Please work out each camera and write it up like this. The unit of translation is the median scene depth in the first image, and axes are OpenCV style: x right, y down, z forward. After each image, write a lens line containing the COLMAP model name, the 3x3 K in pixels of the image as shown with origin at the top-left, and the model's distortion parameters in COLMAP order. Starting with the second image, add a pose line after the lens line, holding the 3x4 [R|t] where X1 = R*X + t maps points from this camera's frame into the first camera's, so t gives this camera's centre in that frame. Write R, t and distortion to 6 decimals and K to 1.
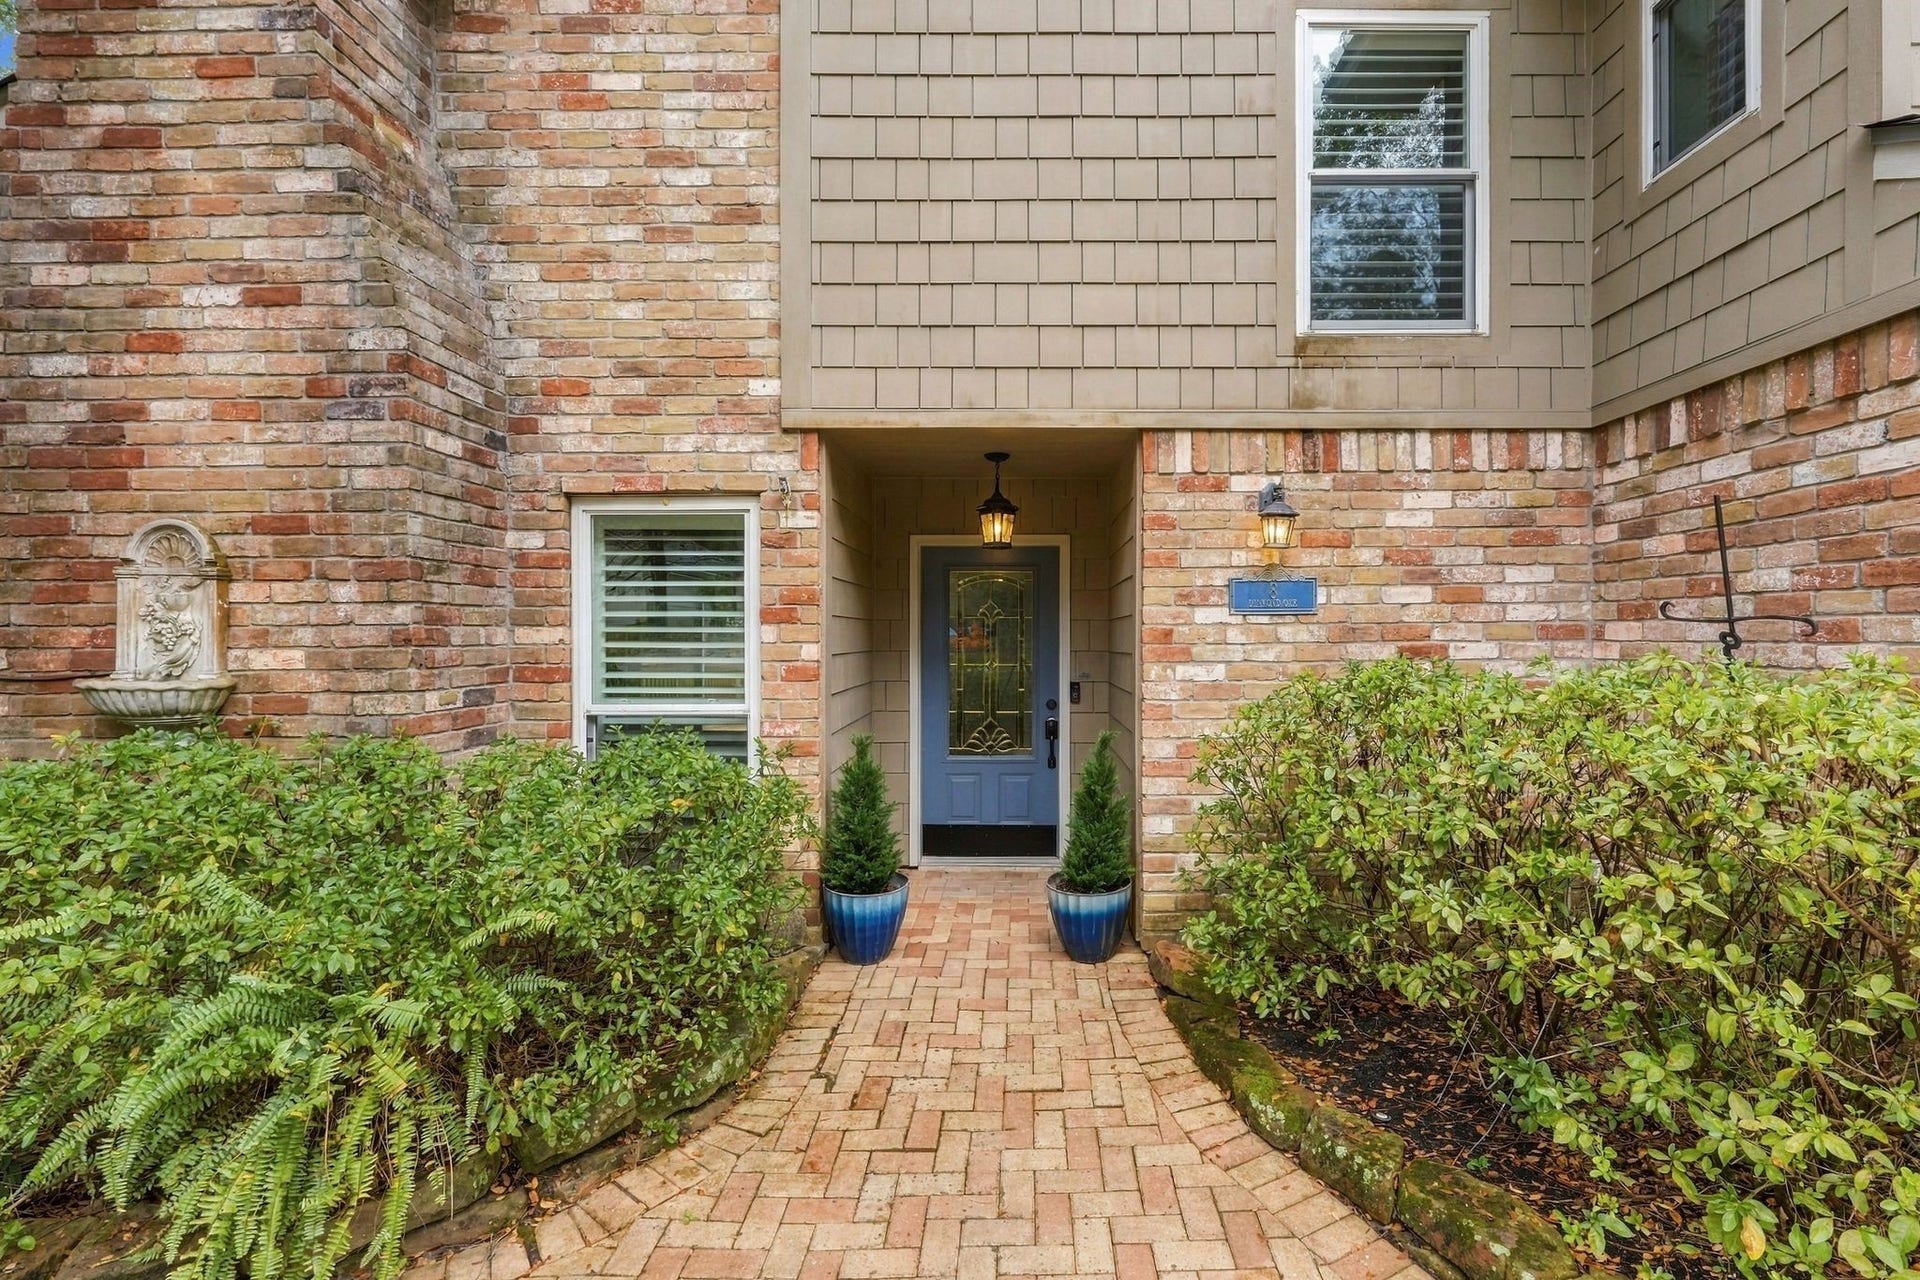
lens RADIAL K [[859.4, 0, 1014.5], [0, 859.4, 638.7], [0, 0, 1]] dist [0.000585, -0.000301]
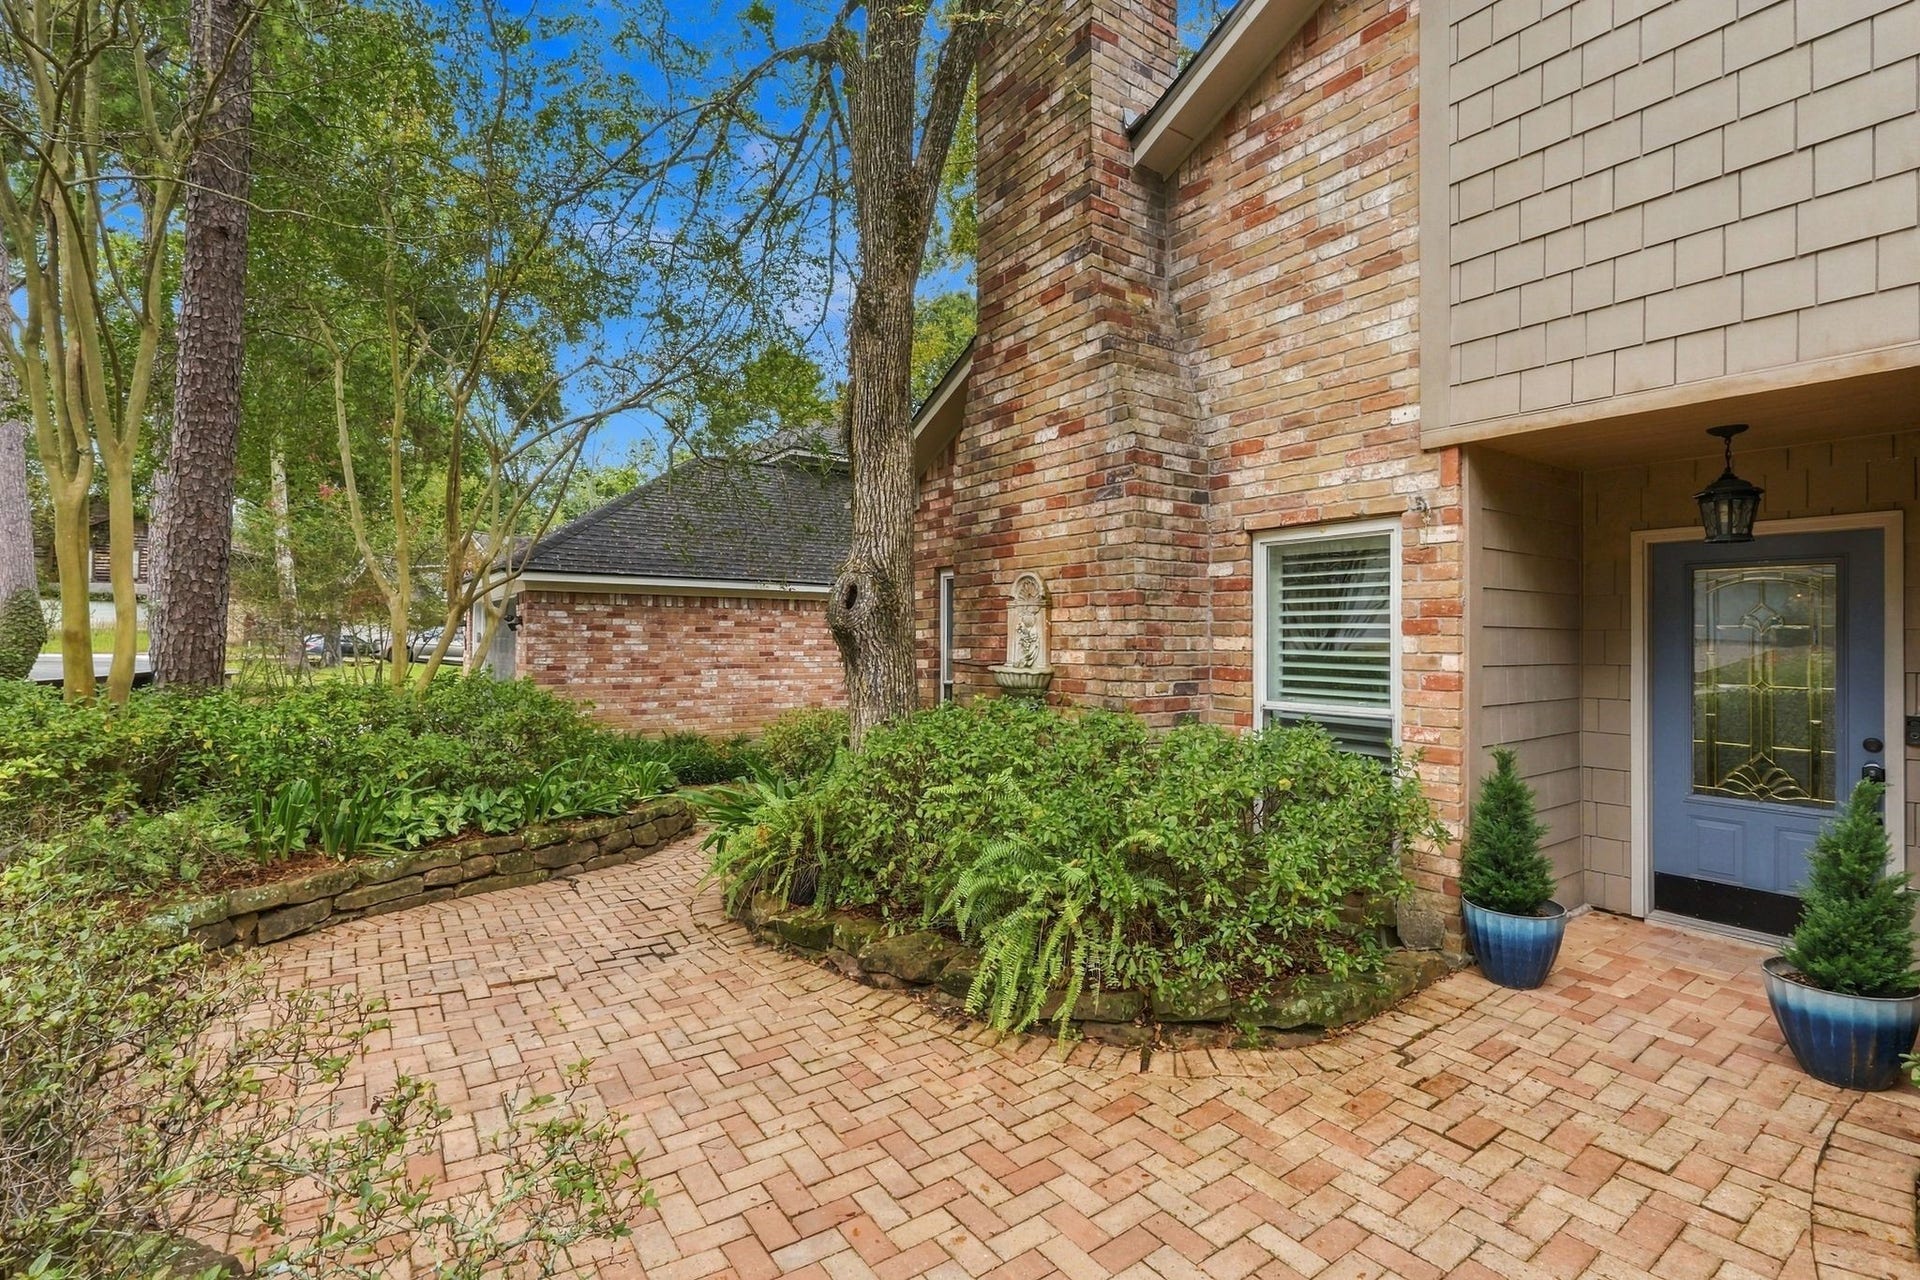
lens RADIAL K [[854.1, 0, 965.5], [0, 854.1, 622.0], [0, 0, 1]] dist [0.001199, 0.000291]
pose [[0.591697, -0.009662, -0.806102, 0.265077], [-0.011754, 0.999718, -0.020611, -0.005569], [0.806075, 0.021670, 0.591417, -0.076056]]
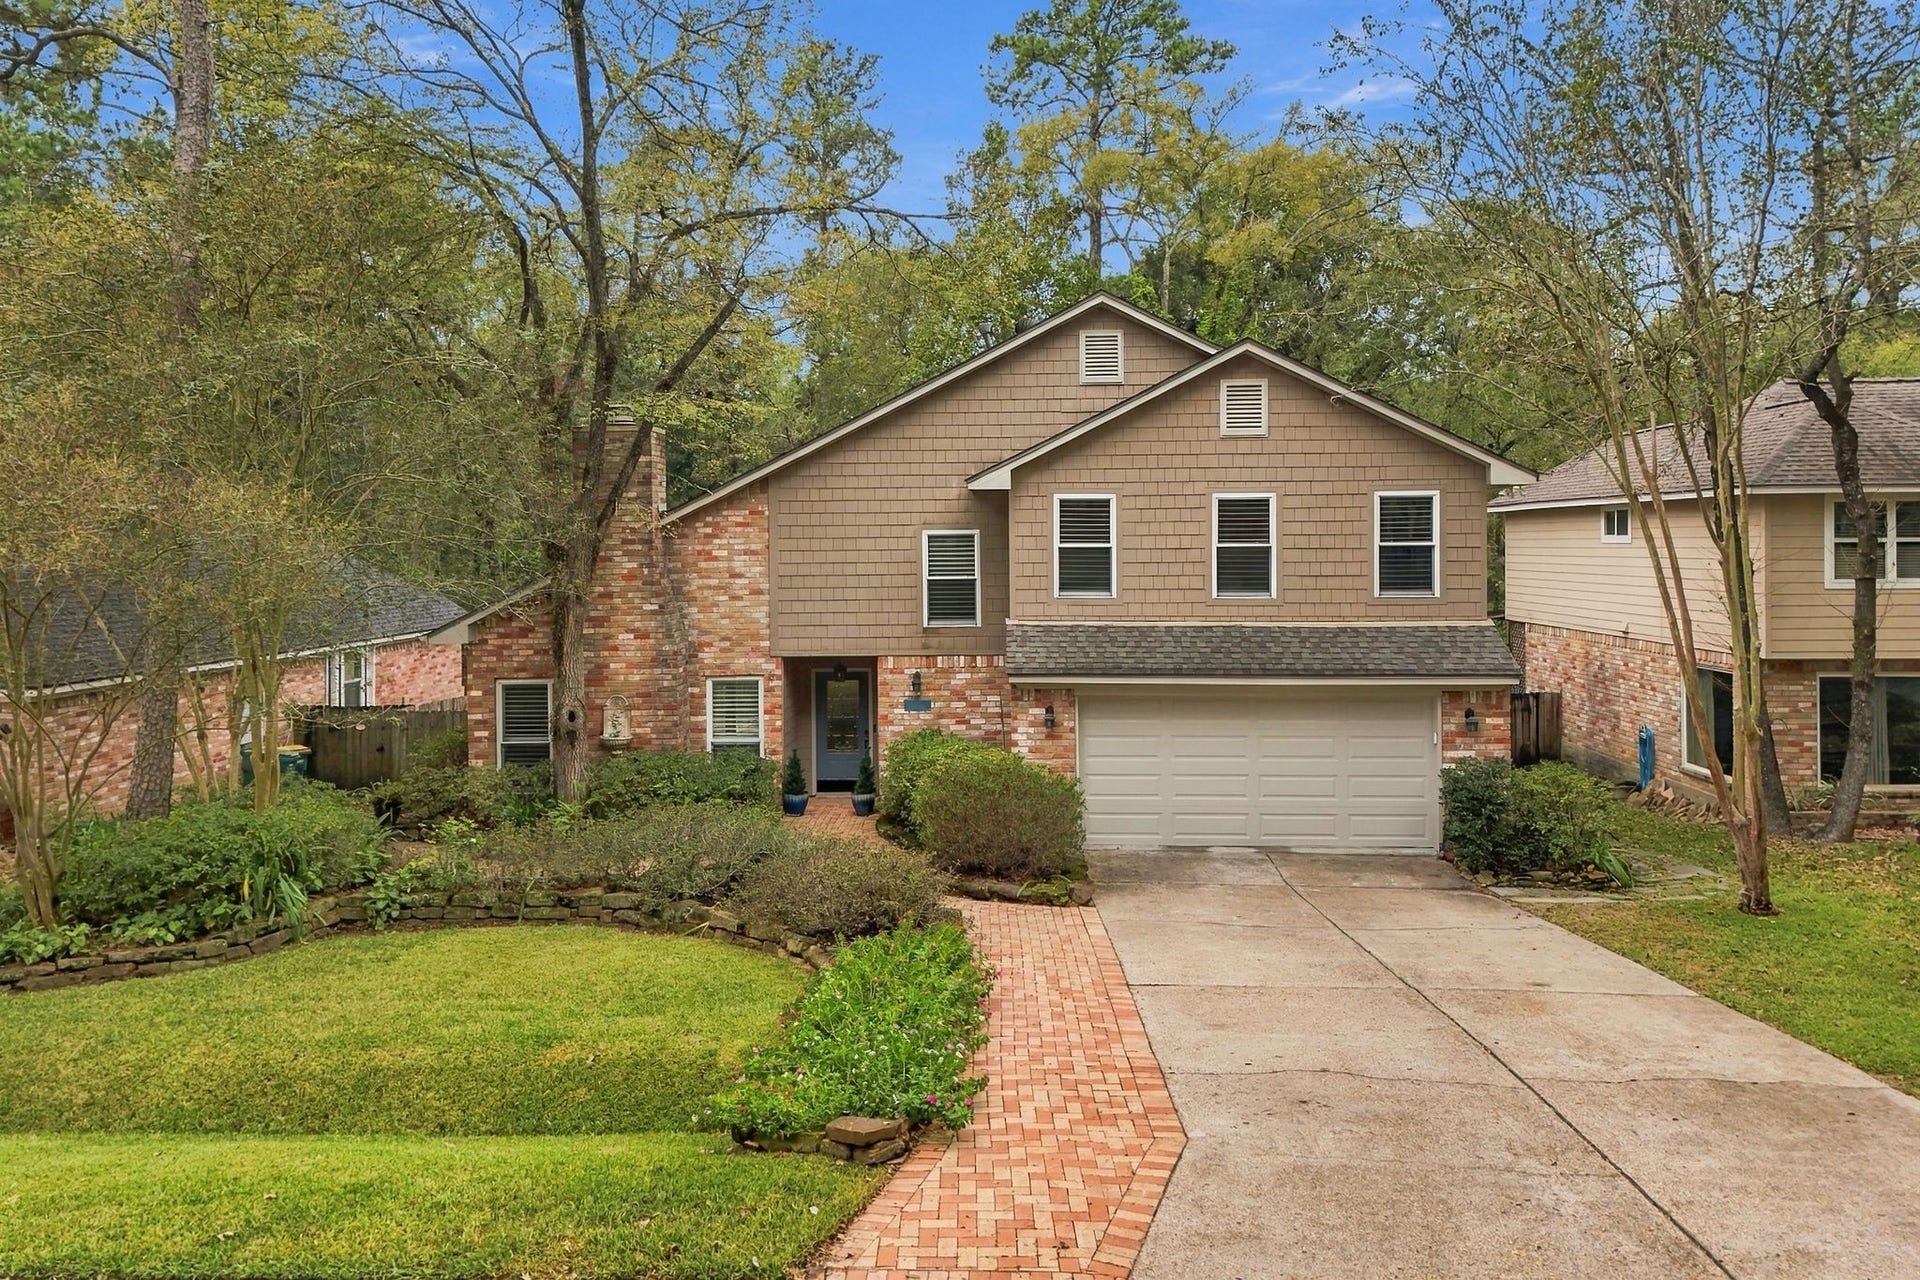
lens RADIAL K [[1353.3, 0, 962.4], [0, 1353.3, 556.6], [0, 0, 1]] dist [0.085485, -0.141833]
pose [[0.999295, -0.008500, -0.036563, 0.736836], [0.008586, 0.999961, 0.002202, -0.697559], [0.036543, -0.002514, 0.999329, -4.649500]]
